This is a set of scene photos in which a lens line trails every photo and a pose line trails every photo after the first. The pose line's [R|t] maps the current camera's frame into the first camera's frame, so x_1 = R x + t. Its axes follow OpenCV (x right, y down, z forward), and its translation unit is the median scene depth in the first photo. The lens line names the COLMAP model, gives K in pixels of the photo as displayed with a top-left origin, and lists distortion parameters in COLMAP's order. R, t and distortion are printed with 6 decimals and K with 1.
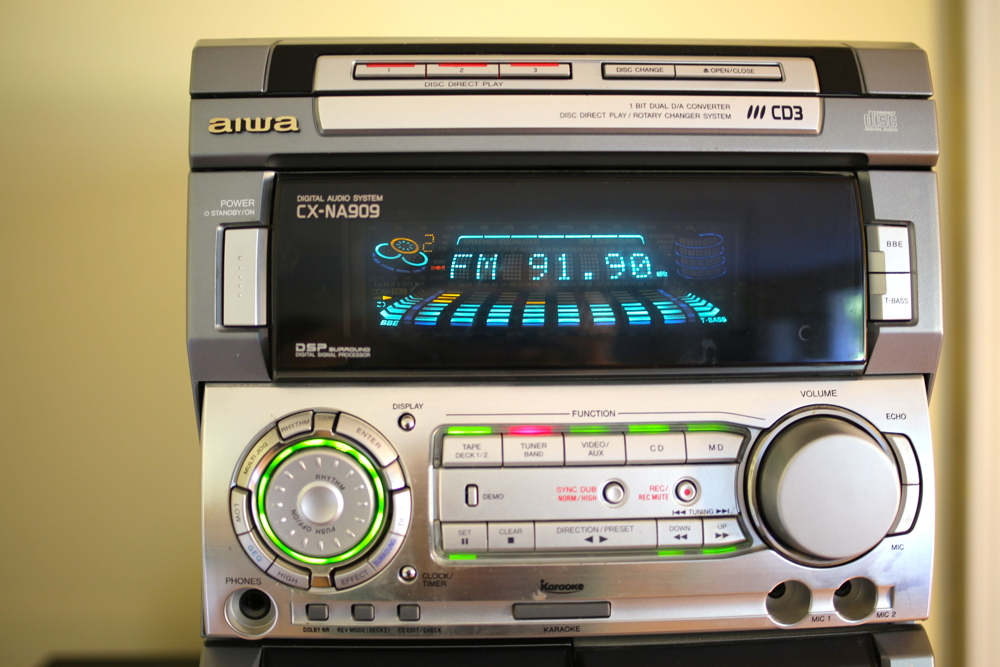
lens RADIAL K [[1075.1, 0, 500.0], [0, 1075.1, 333.5], [0, 0, 1]] dist [-0.082677, 0.011765]
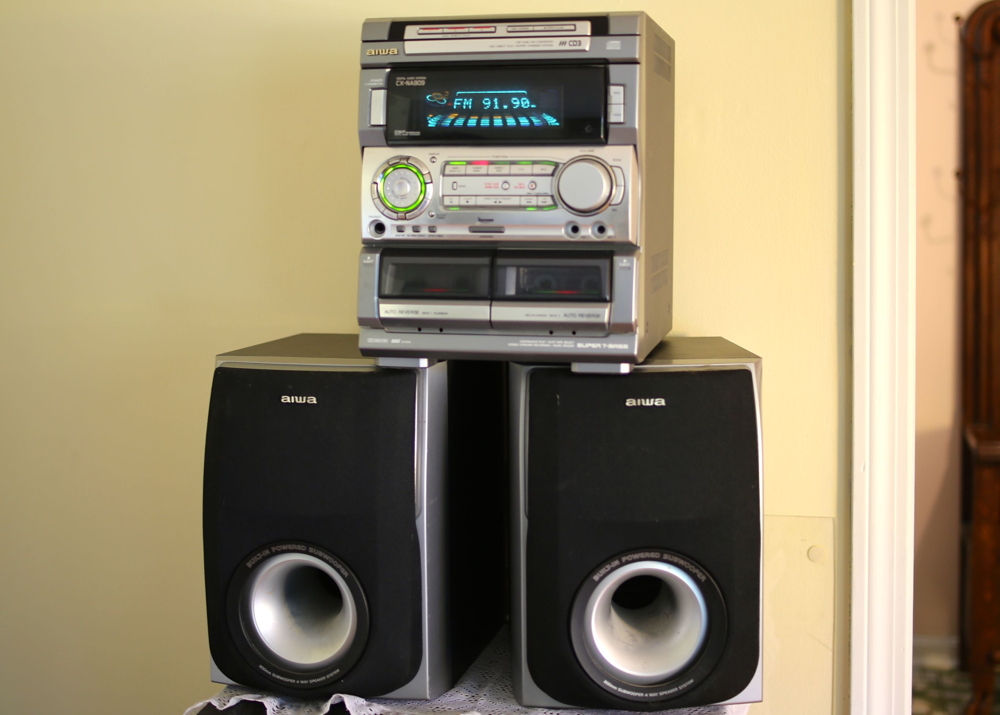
lens RADIAL K [[1468.0, 0, 500.0], [0, 1468.0, 357.5], [0, 0, 1]] dist [-0.109153, -0.005219]
pose [[0.965580, 0.035364, -0.257692, 1.056330], [-0.021342, 0.998145, 0.057011, 0.368660], [0.259230, -0.049549, 0.964544, -2.583830]]
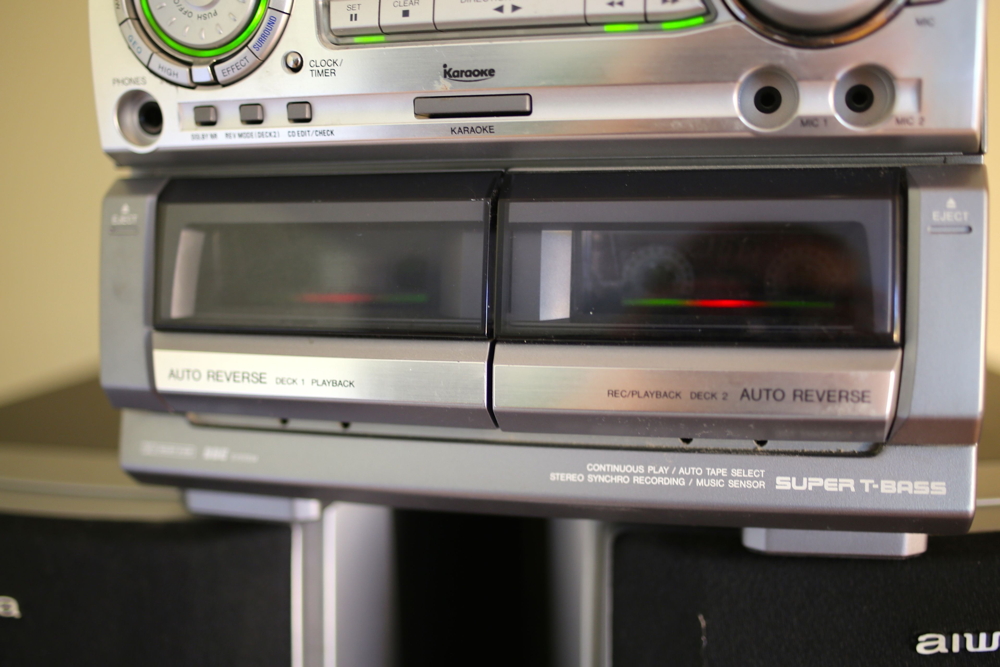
lens RADIAL K [[1075.1, 0, 500.0], [0, 1075.1, 333.5], [0, 0, 1]] dist [-0.082677, 0.011765]
pose [[0.960402, 0.033221, -0.276632, 0.307116], [-0.001790, 0.993582, 0.113104, 0.337215], [0.278614, -0.108130, 0.954297, 0.212379]]
